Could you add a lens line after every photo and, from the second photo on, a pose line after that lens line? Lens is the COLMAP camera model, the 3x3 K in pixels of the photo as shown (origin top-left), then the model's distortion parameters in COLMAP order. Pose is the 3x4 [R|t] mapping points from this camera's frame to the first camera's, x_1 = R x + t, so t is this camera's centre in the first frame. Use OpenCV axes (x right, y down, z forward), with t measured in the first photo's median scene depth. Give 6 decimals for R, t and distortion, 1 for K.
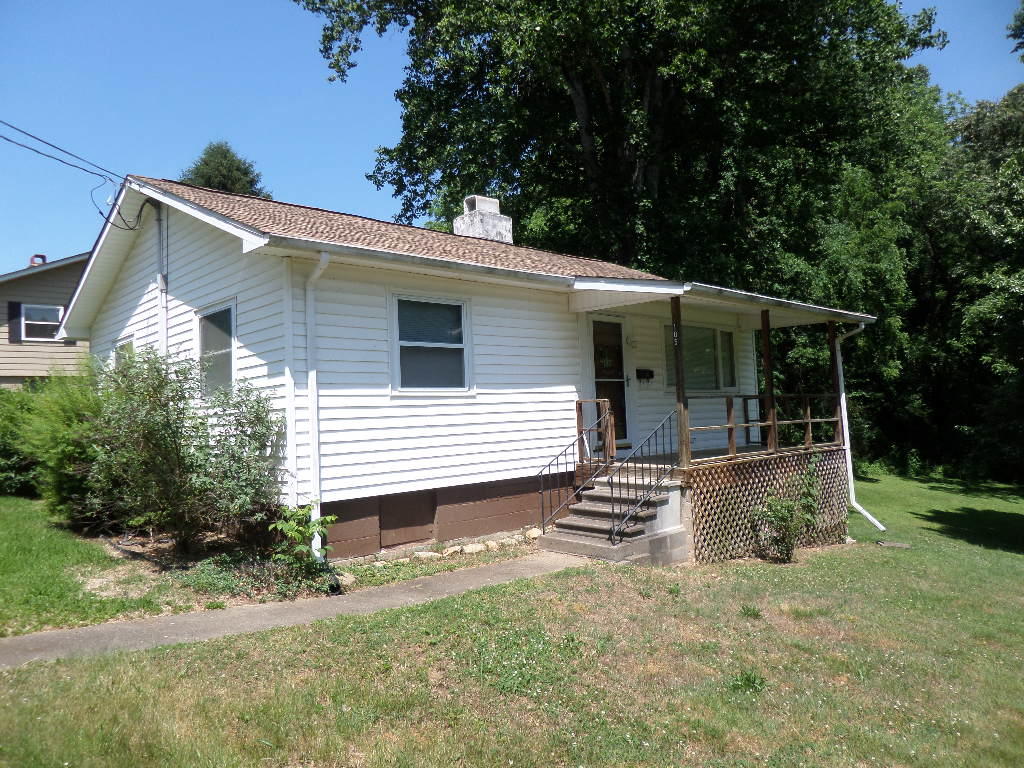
lens RADIAL K [[726.4, 0, 512.6], [0, 726.4, 382.4], [0, 0, 1]] dist [-0.000917, -0.012008]
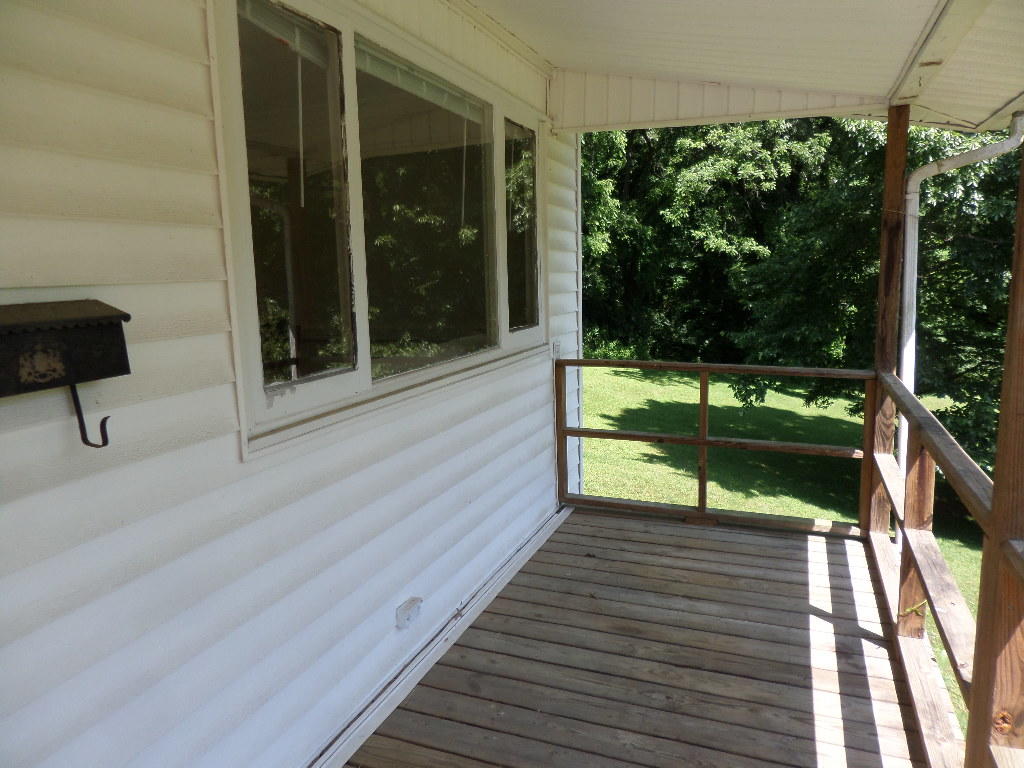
lens RADIAL K [[726.4, 0, 508.9], [0, 726.4, 382.4], [0, 0, 1]] dist [-0.000917, -0.012008]
pose [[0.904924, -0.041913, 0.423505, 0.063965], [-0.040348, 0.982206, 0.183420, -0.009210], [-0.423657, -0.183068, 0.887131, 0.277062]]
